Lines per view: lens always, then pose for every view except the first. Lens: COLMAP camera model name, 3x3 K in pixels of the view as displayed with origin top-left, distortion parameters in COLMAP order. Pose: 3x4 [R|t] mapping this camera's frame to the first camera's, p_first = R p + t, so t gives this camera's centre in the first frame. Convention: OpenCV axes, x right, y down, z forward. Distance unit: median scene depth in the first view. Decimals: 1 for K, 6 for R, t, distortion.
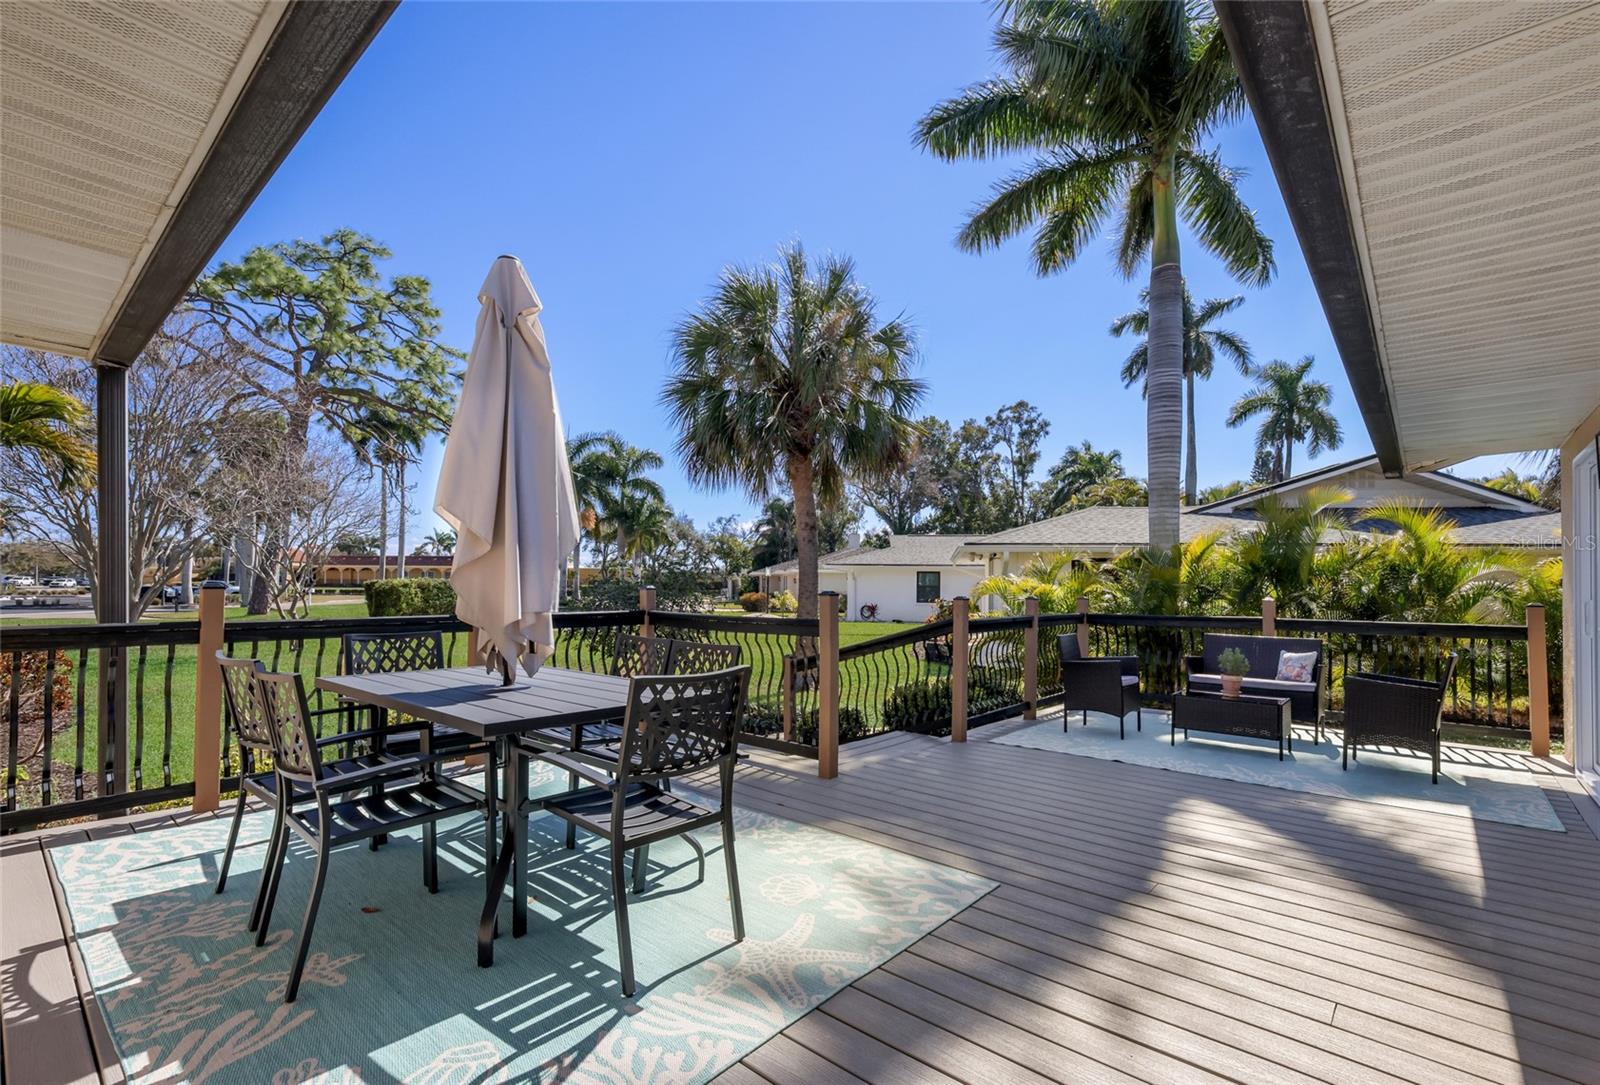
lens RADIAL K [[709.4, 0, 810.8], [0, 709.4, 584.0], [0, 0, 1]] dist [0.013219, 0.001922]
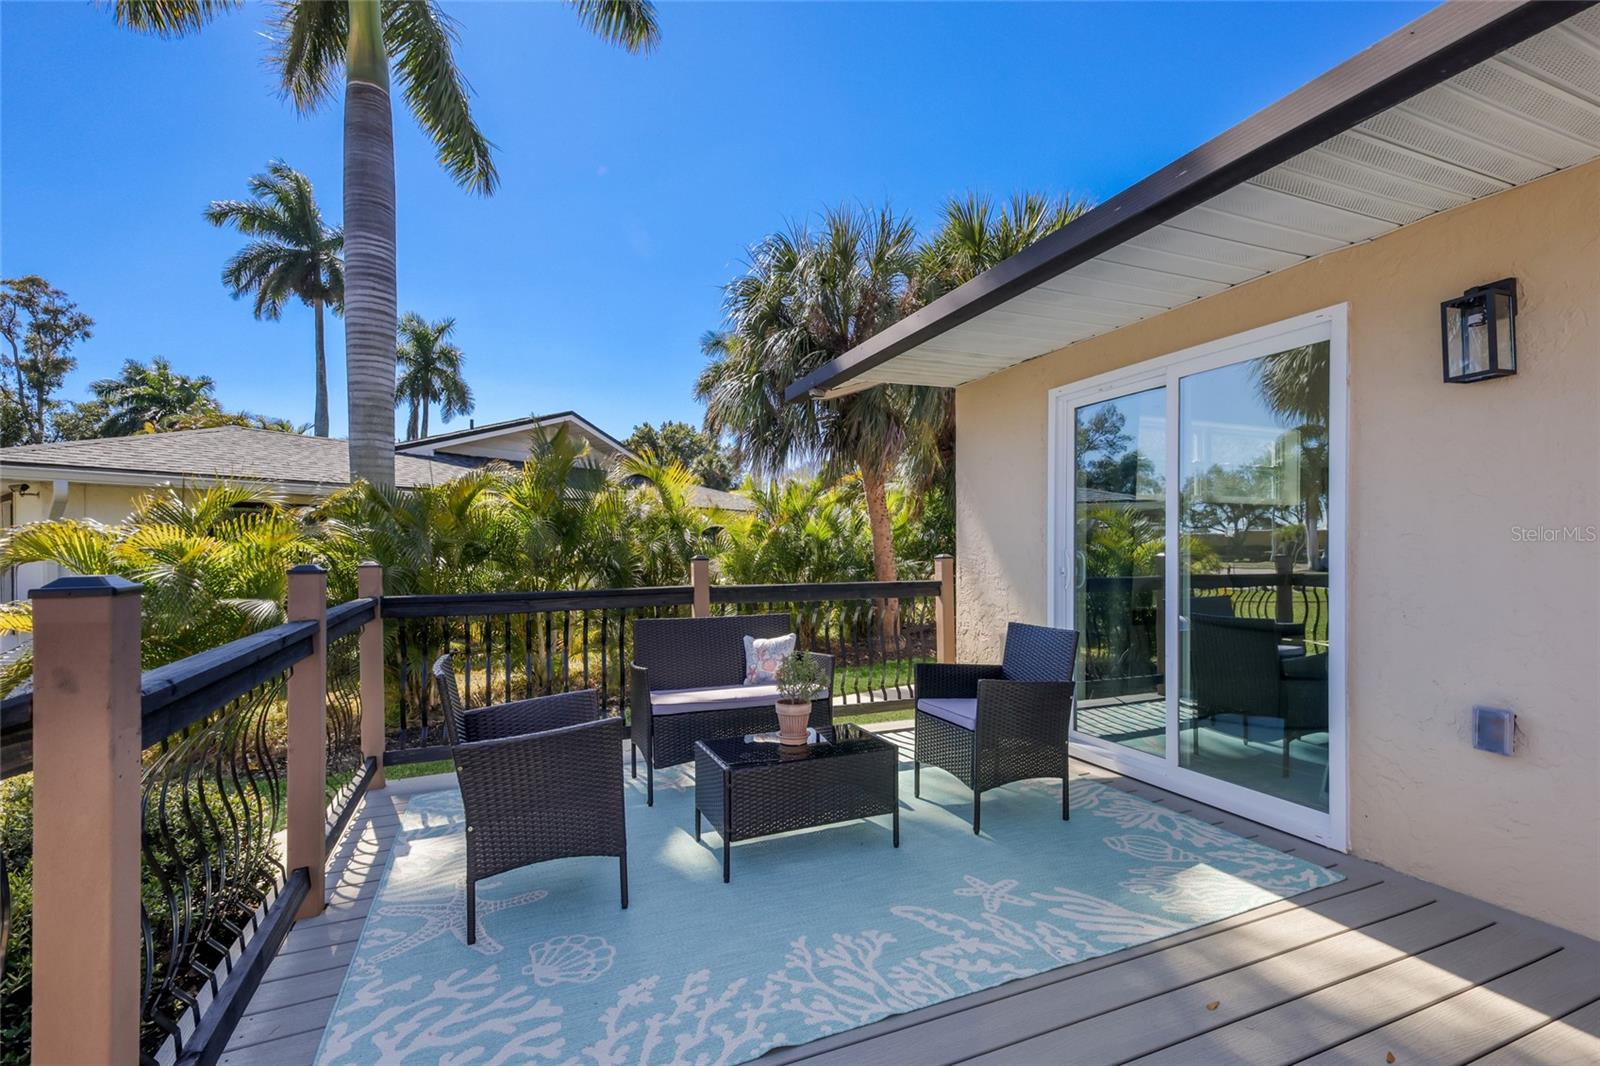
lens RADIAL K [[711.8, 0, 802.8], [0, 711.8, 549.1], [0, 0, 1]] dist [0.003797, 0.000293]
pose [[0.442989, -0.009917, 0.896472, 0.009998], [0.007166, 0.999946, 0.007521, 0.000809], [-0.896499, 0.003092, 0.443036, 0.059228]]
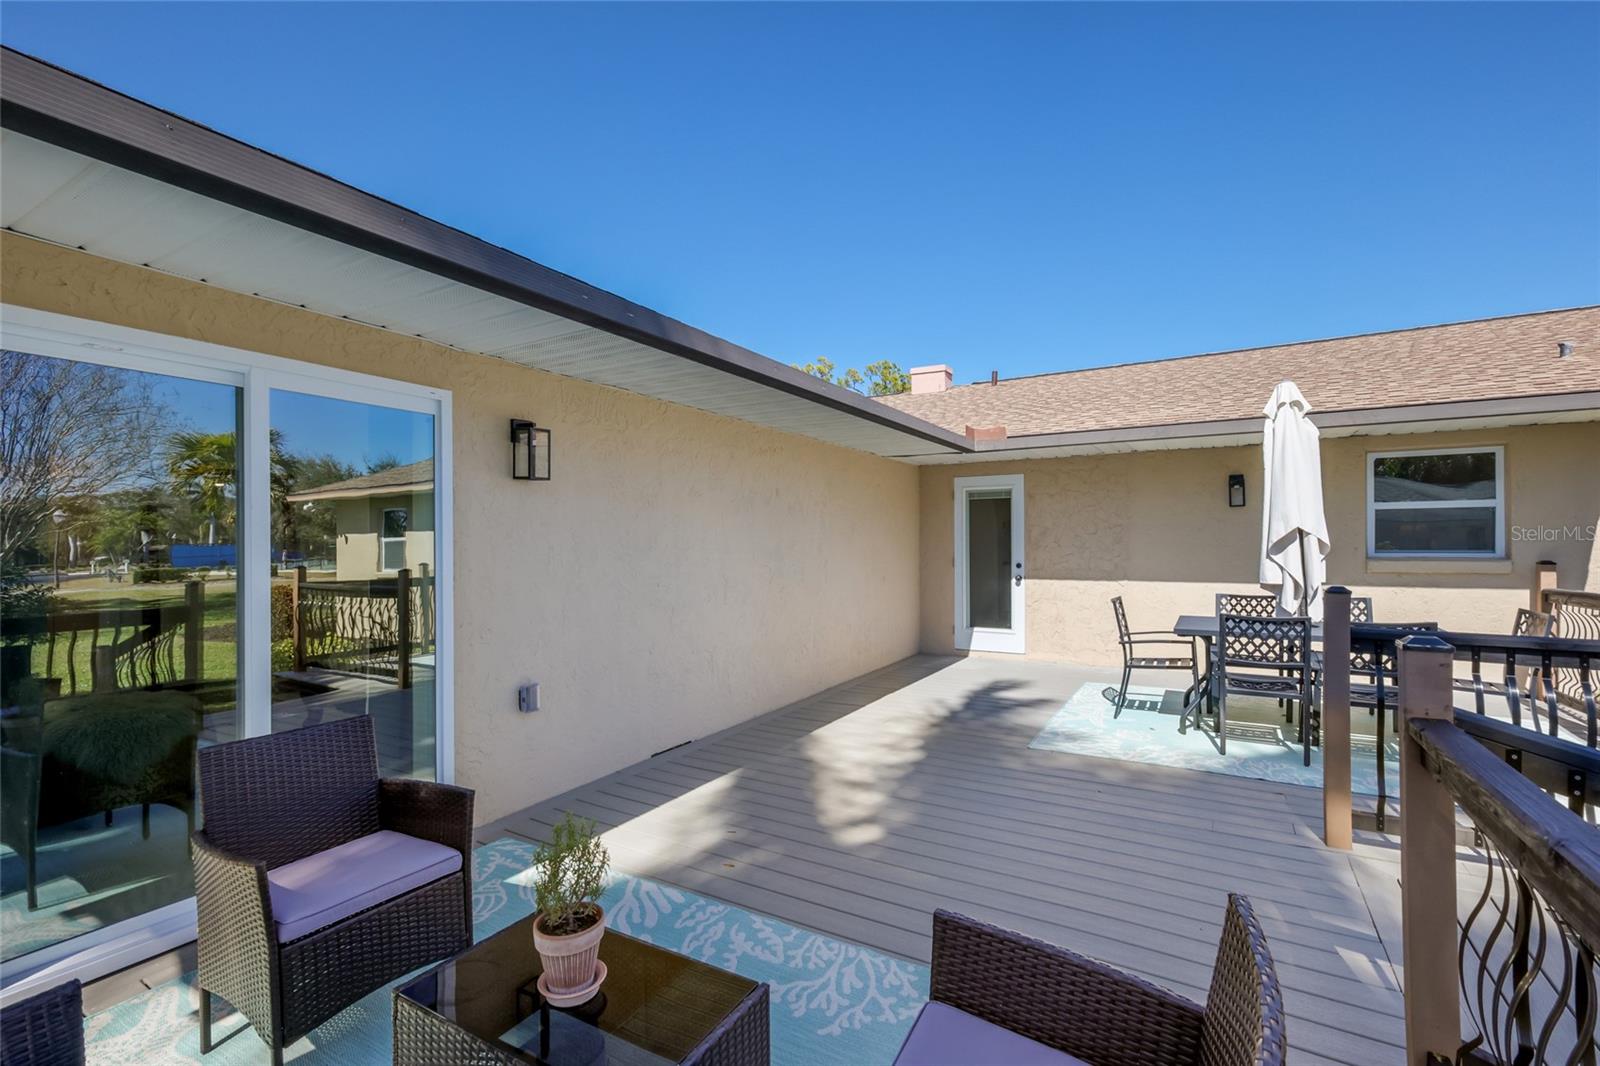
lens RADIAL K [[711.8, 0, 804.3], [0, 711.8, 539.6], [0, 0, 1]] dist [0.003797, 0.000293]
pose [[-0.982292, -0.004150, -0.187310, 0.043150], [-0.003467, 0.999986, -0.003974, -0.001988], [0.187324, -0.003254, -0.982293, 0.100703]]
